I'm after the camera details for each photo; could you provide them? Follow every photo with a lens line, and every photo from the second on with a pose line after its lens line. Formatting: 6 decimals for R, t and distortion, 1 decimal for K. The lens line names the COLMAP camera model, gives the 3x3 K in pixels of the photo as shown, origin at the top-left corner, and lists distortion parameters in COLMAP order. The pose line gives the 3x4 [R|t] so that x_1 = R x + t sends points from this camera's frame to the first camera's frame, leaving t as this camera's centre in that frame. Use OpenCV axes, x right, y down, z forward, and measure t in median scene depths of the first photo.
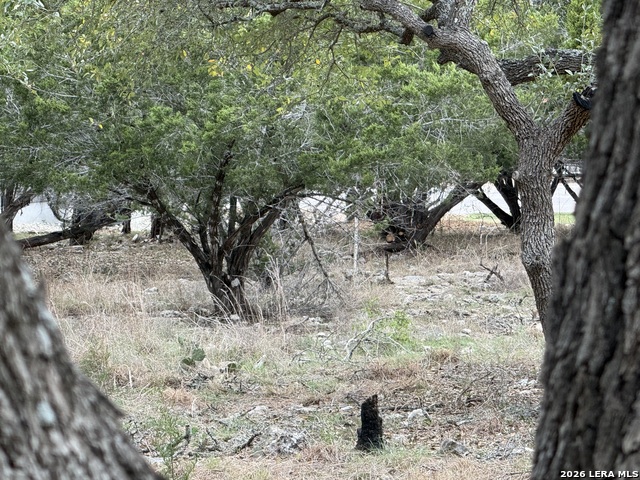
lens RADIAL K [[3636.4, 0, 320.2], [0, 3636.4, 240.0], [0, 0, 1]] dist [0.348140, 0.000000]
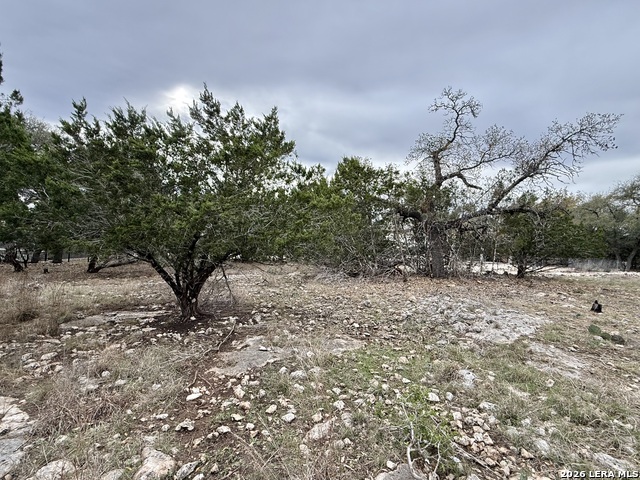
lens RADIAL K [[299.6, 0, 319.5], [0, 299.6, 239.7], [0, 0, 1]] dist [-0.000542, -0.000004]
pose [[0.894608, 0.046722, 0.444402, -0.052582], [-0.018655, 0.997557, -0.067326, -0.017837], [-0.446462, 0.051940, 0.893294, 1.178235]]
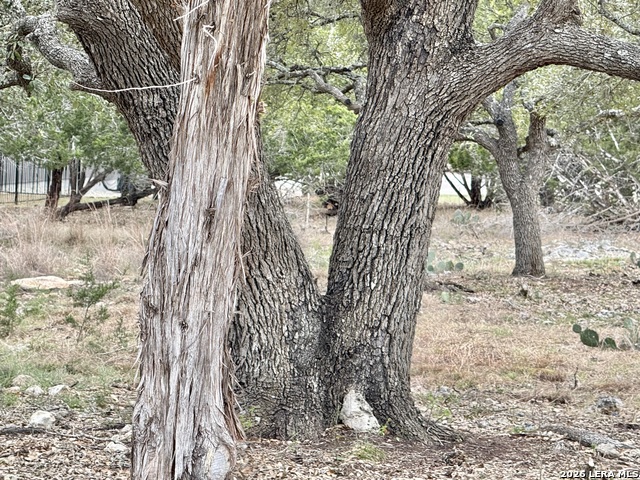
lens RADIAL K [[2910.8, 0, 319.7], [0, 2910.8, 240.2], [0, 0, 1]] dist [0.139700, 0.000000]
pose [[0.999450, 0.029615, 0.014898, -0.004801], [-0.029744, 0.999521, 0.008522, 0.003927], [-0.014639, -0.008961, 0.999853, -0.362932]]
